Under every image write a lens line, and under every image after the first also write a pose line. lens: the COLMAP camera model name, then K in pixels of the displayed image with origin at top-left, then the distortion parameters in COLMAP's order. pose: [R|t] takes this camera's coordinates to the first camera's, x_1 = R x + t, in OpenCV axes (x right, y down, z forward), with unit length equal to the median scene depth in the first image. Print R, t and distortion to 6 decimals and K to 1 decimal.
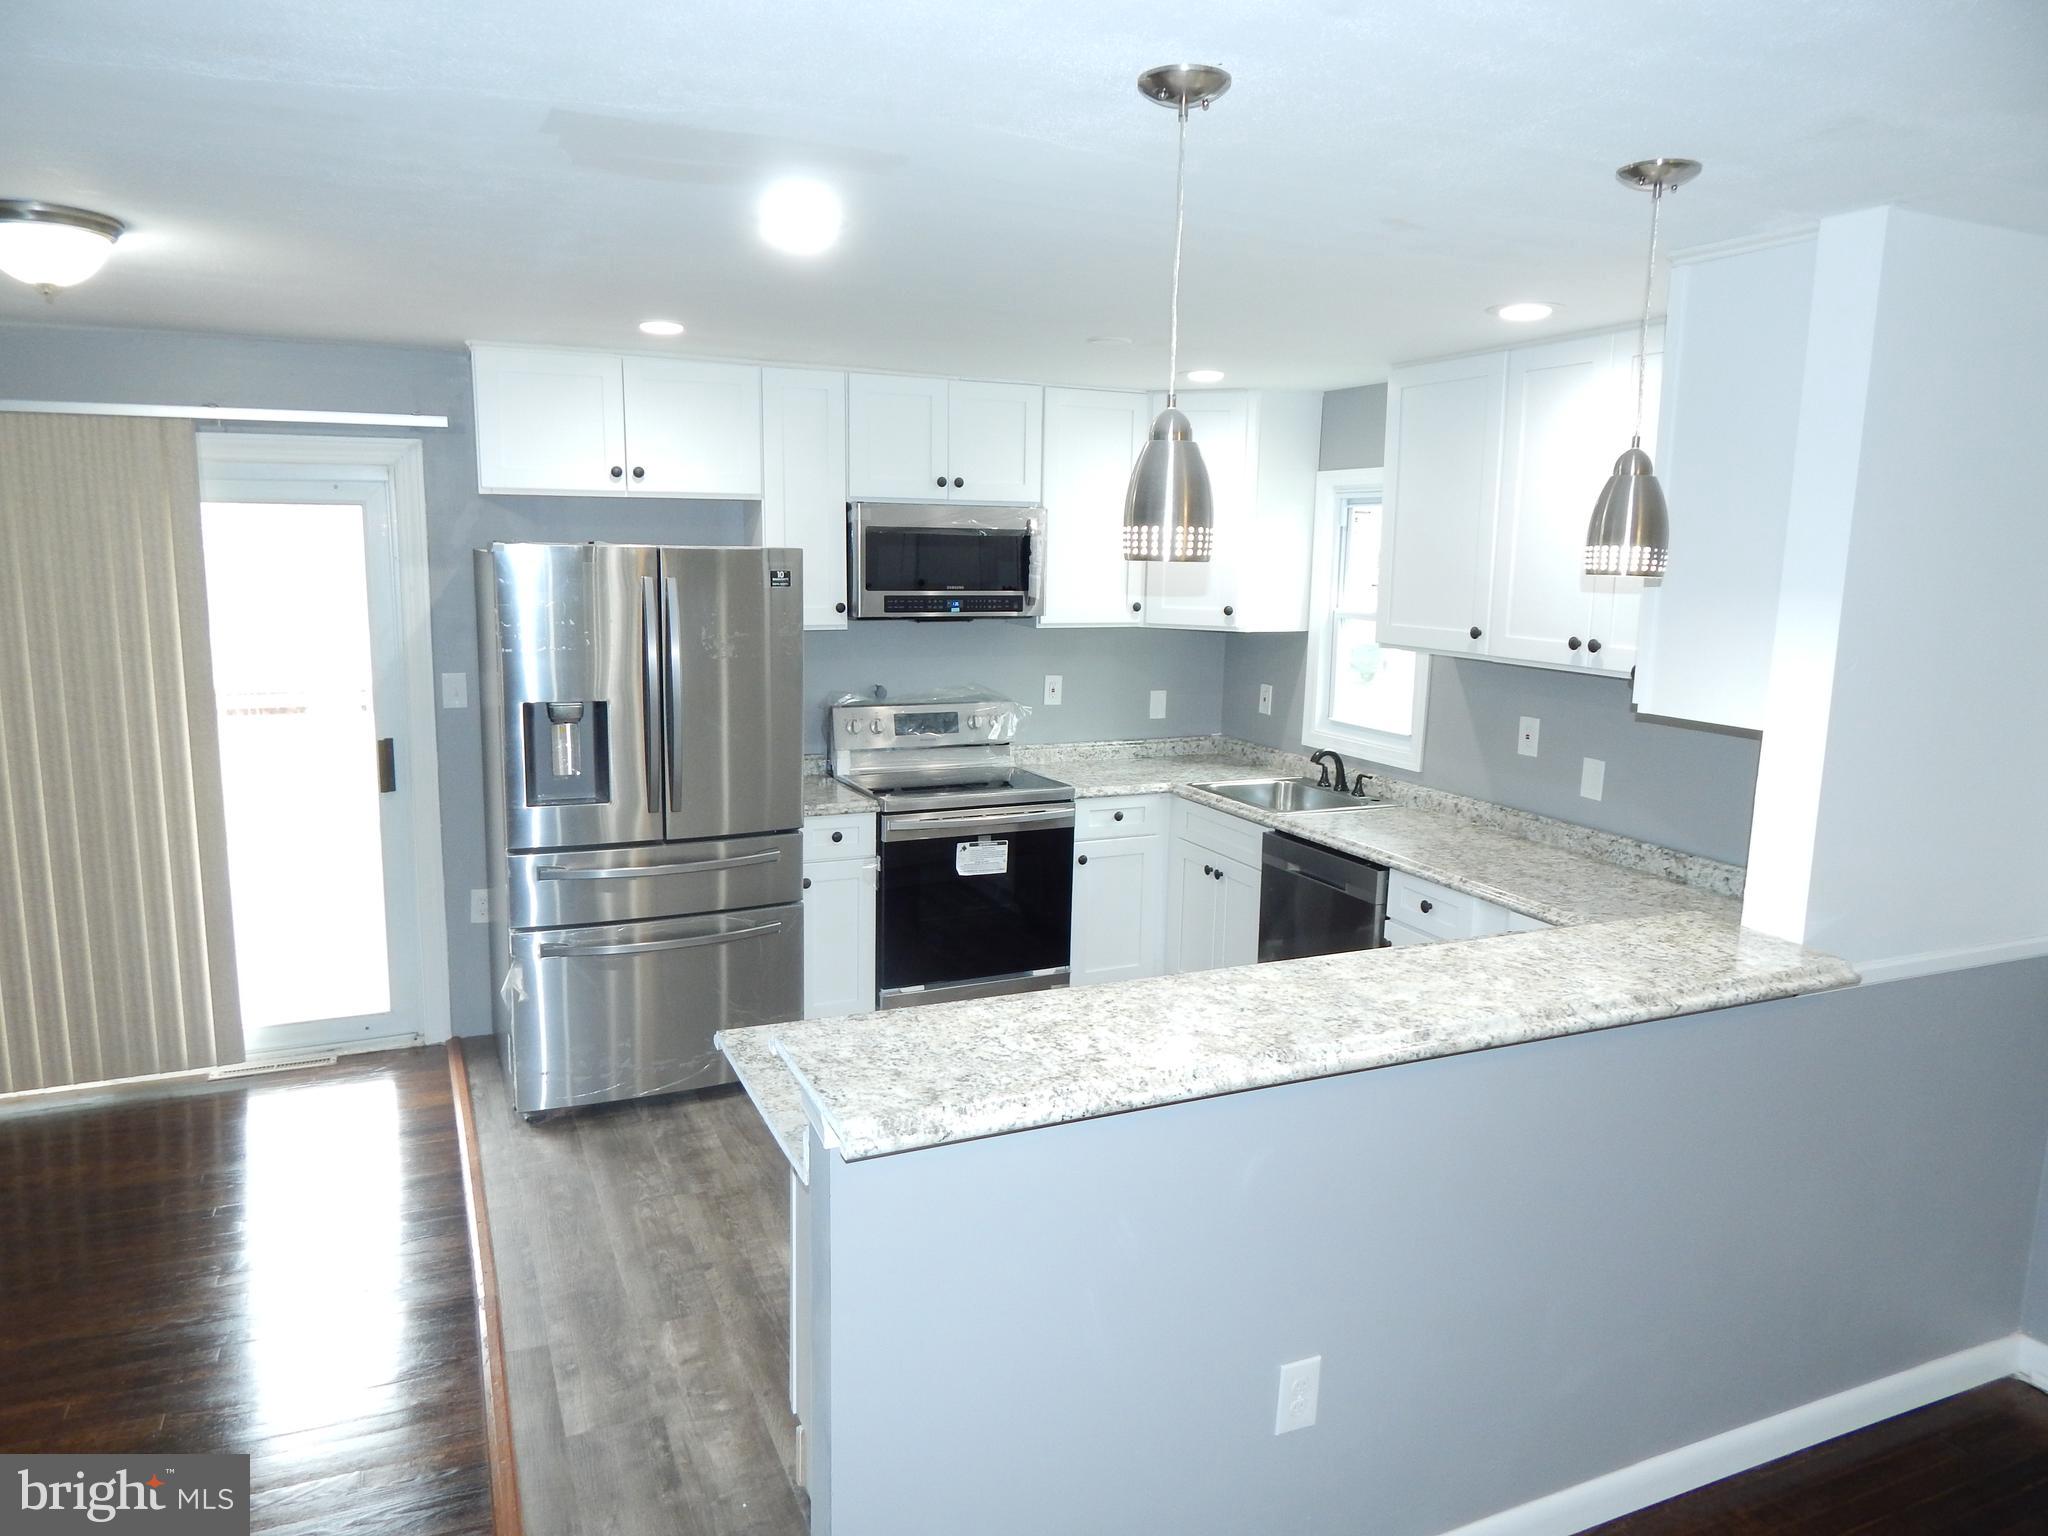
lens RADIAL K [[1358.2, 0, 1015.9], [0, 1358.2, 755.2], [0, 0, 1]] dist [0.016181, -0.004952]
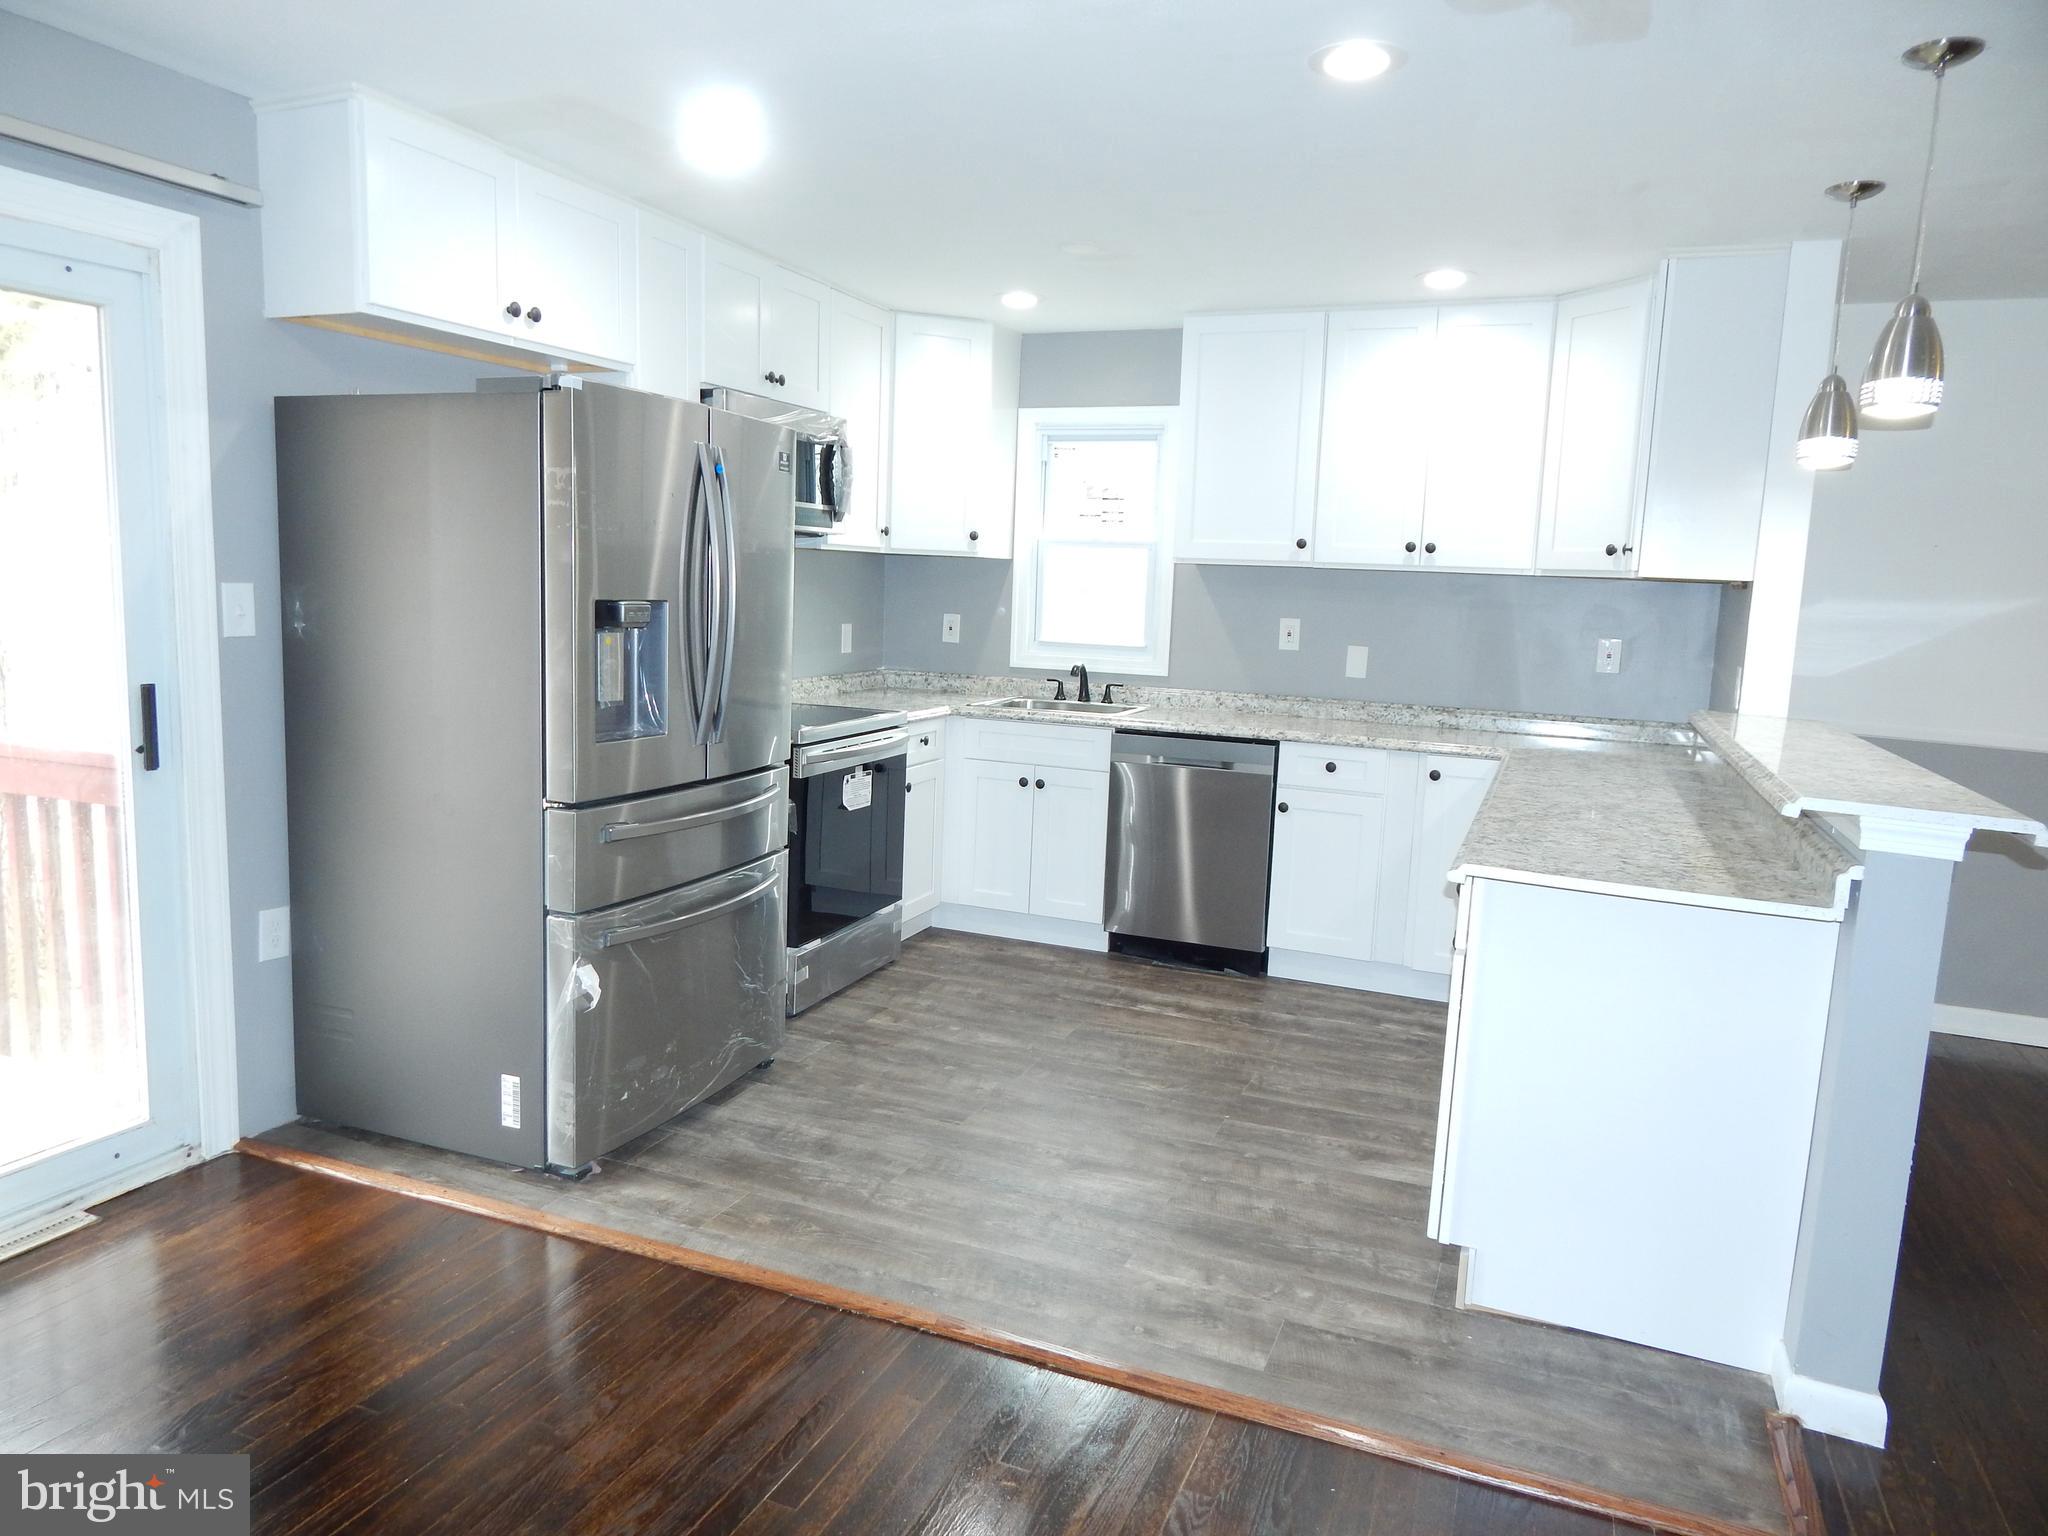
lens RADIAL K [[1358.2, 0, 1015.9], [0, 1358.2, 755.2], [0, 0, 1]] dist [0.016181, -0.004952]
pose [[0.726712, -0.081247, 0.682121, -0.583308], [0.084966, 0.995987, 0.028111, 0.035548], [-0.681668, 0.037528, 0.730699, 0.255666]]
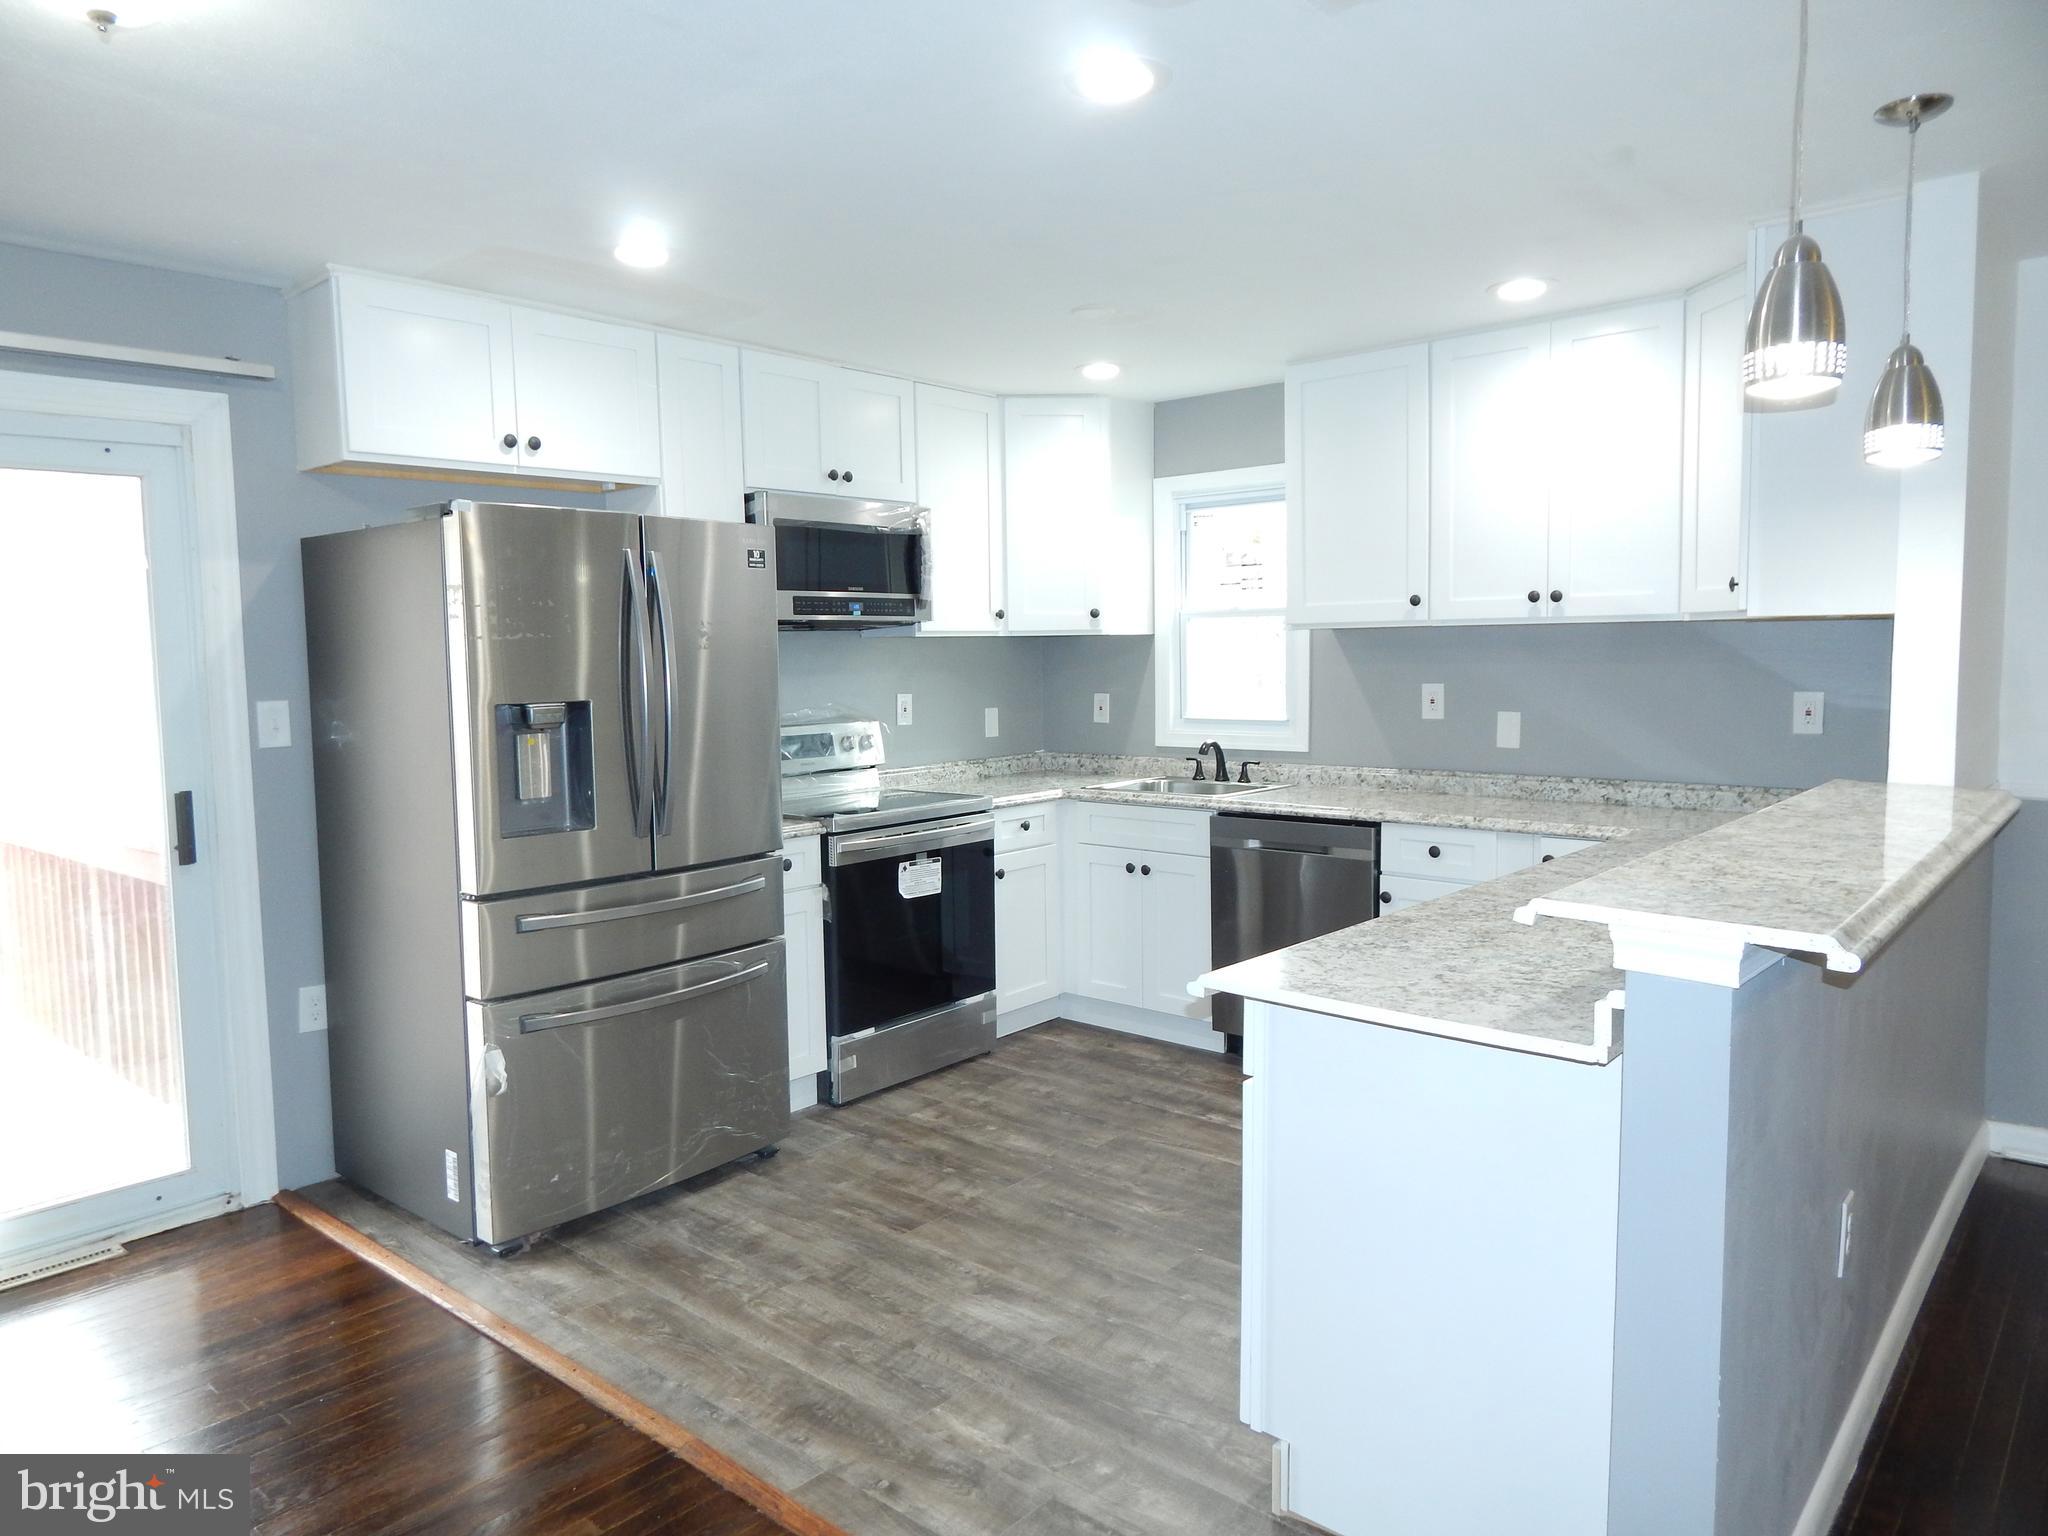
lens RADIAL K [[1358.2, 0, 1015.9], [0, 1358.2, 755.2], [0, 0, 1]] dist [0.016181, -0.004952]
pose [[0.909067, -0.066309, 0.411339, -0.342234], [0.098987, 0.993360, -0.058632, 0.054467], [-0.404720, 0.094018, 0.909595, 0.137104]]
